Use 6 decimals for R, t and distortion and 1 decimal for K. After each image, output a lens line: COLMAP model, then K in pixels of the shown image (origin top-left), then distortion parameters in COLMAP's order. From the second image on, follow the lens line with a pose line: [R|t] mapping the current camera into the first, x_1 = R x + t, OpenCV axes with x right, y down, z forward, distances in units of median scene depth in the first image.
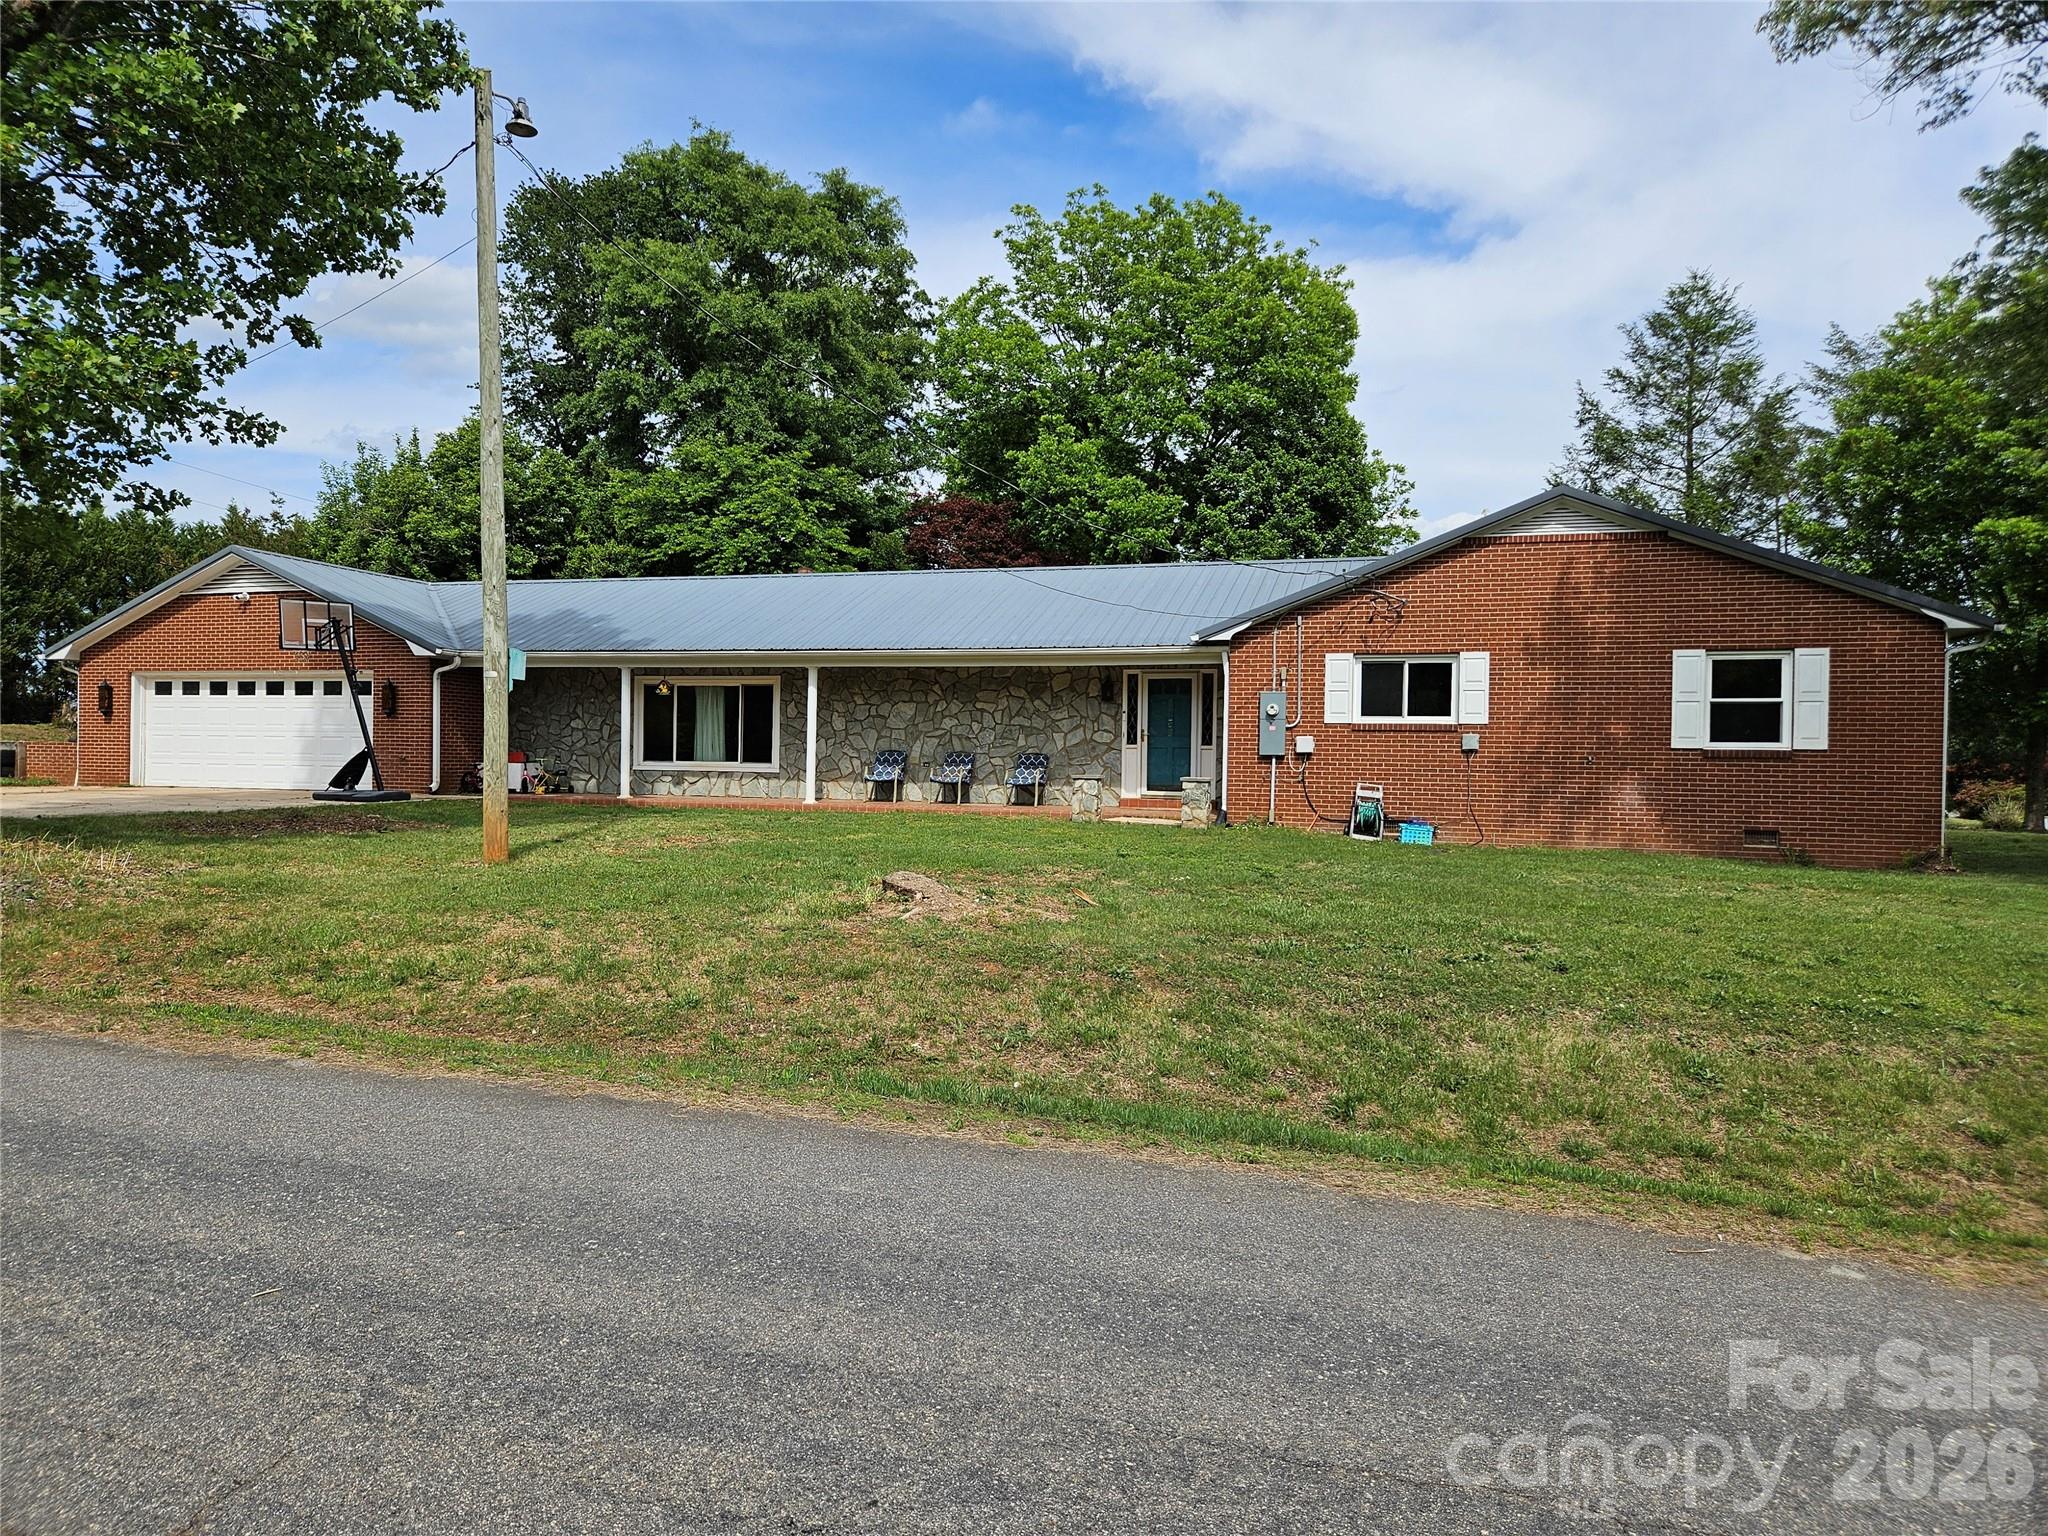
lens RADIAL K [[1339.1, 0, 997.5], [0, 1339.1, 764.5], [0, 0, 1]] dist [0.065280, -0.039788]
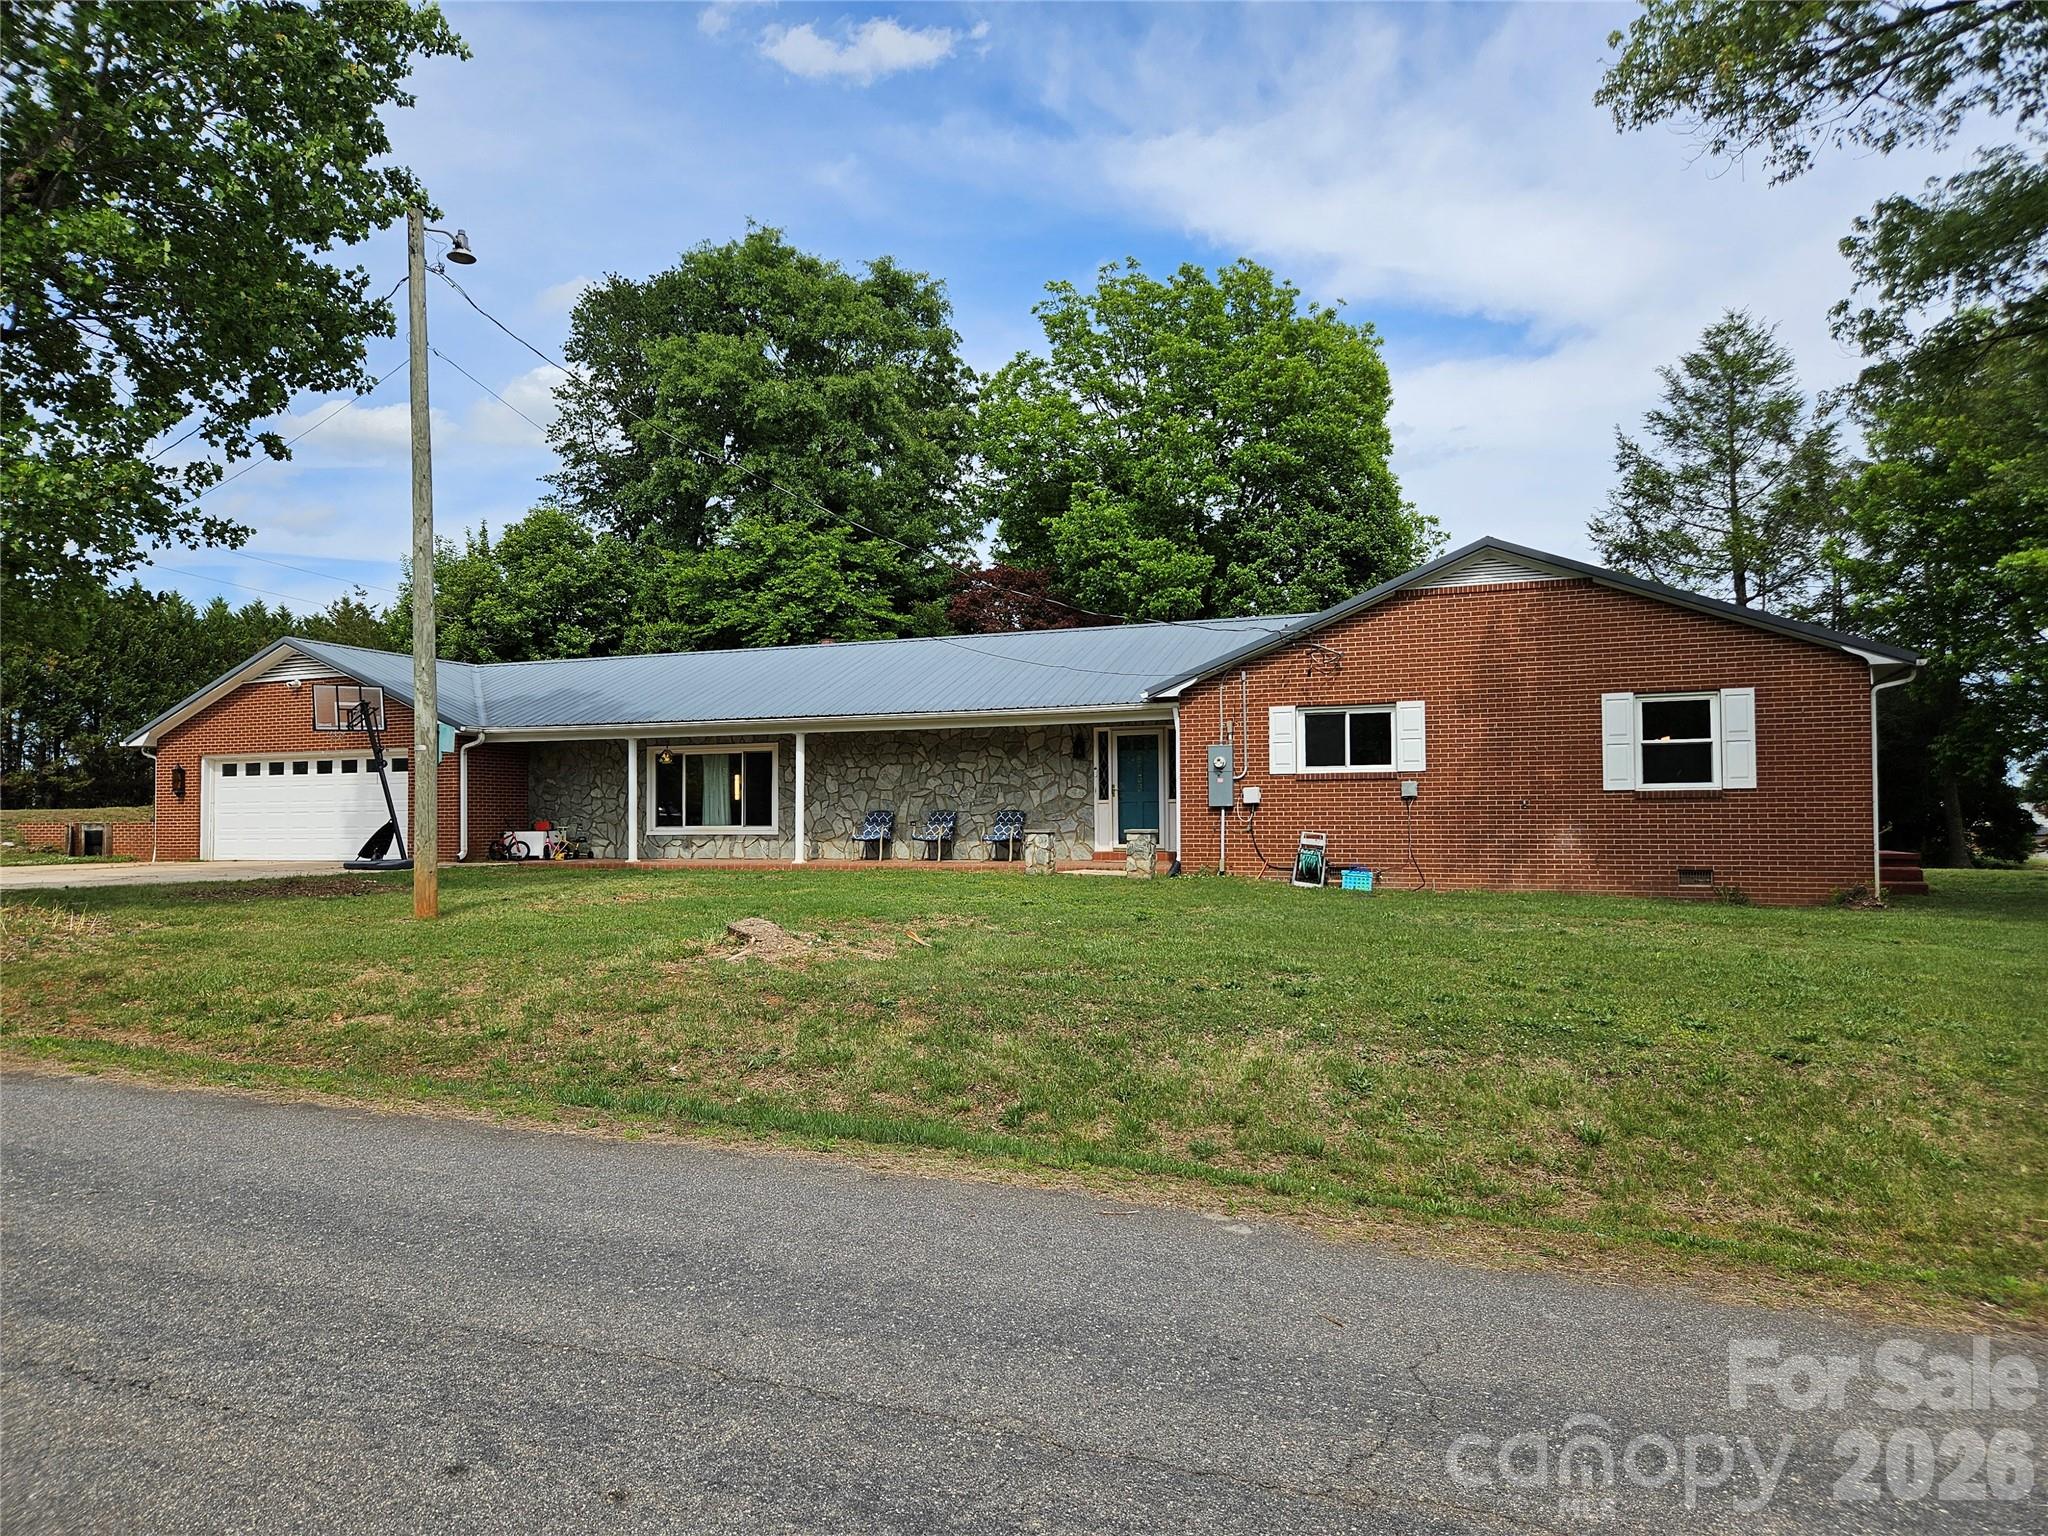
lens RADIAL K [[1340.5, 0, 1005.9], [0, 1340.5, 778.7], [0, 0, 1]] dist [0.067888, -0.042136]
pose [[0.996503, -0.024634, -0.079842, 0.098682], [0.021722, 0.999074, -0.037133, 0.005218], [0.080683, 0.035269, 0.996116, -0.032289]]
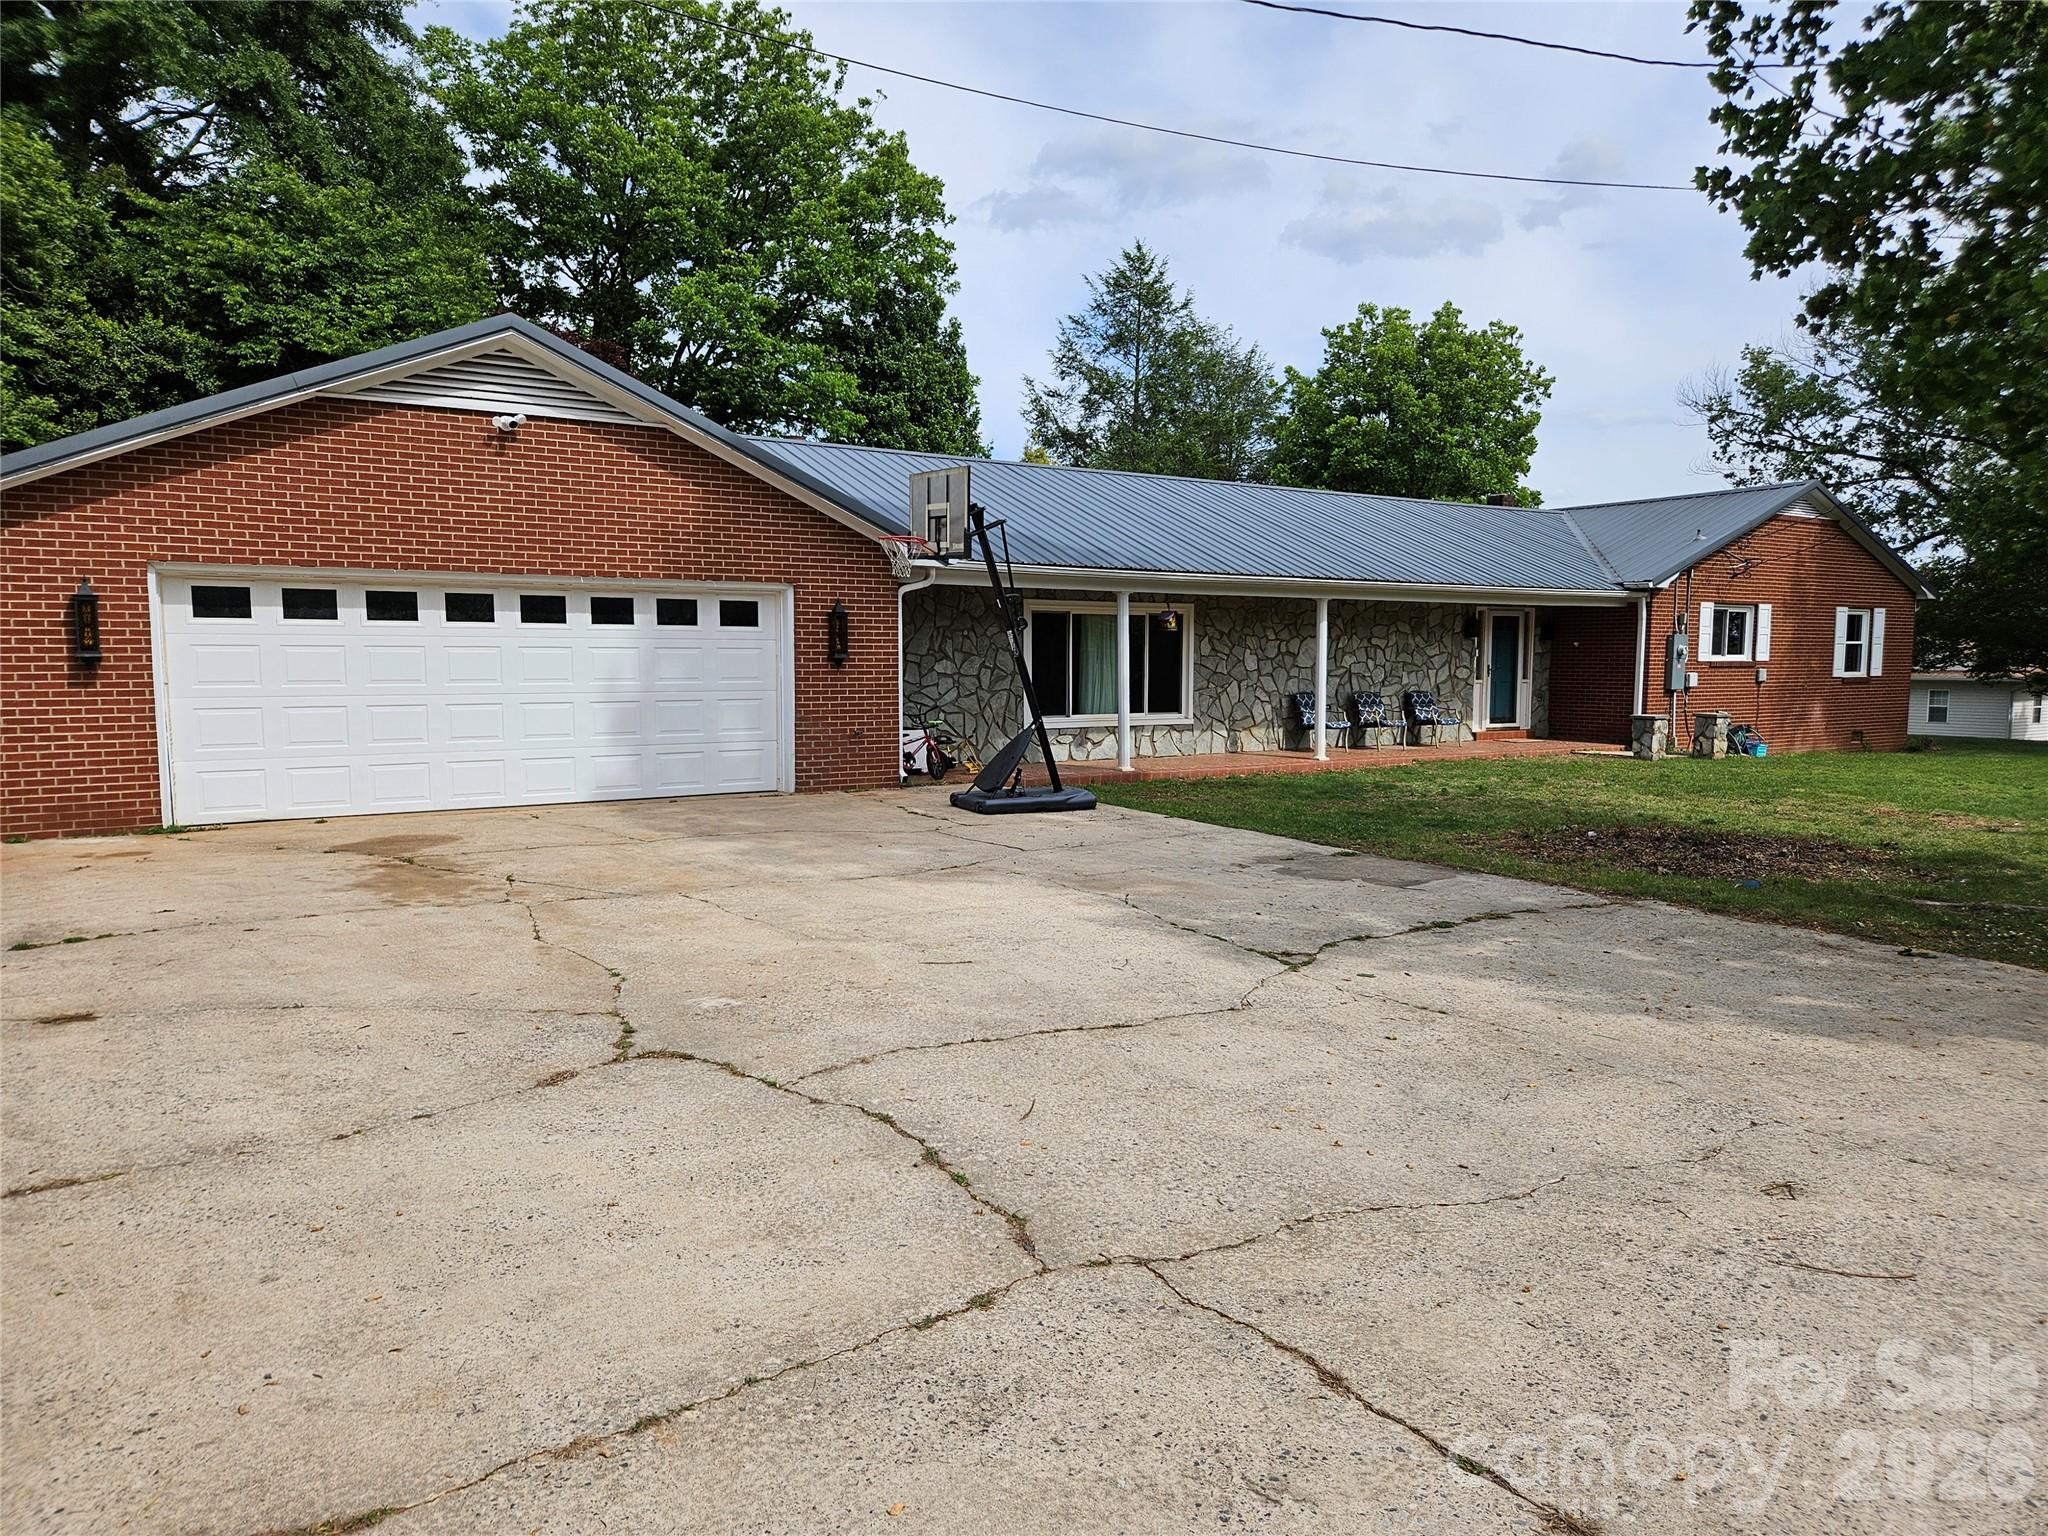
lens RADIAL K [[1359.6, 0, 965.0], [0, 1359.6, 776.4], [0, 0, 1]] dist [0.076210, -0.064234]
pose [[0.632878, -0.084053, 0.769675, -0.887771], [0.009597, 0.994865, 0.100753, -0.046635], [-0.774192, -0.056378, 0.630435, 0.579082]]
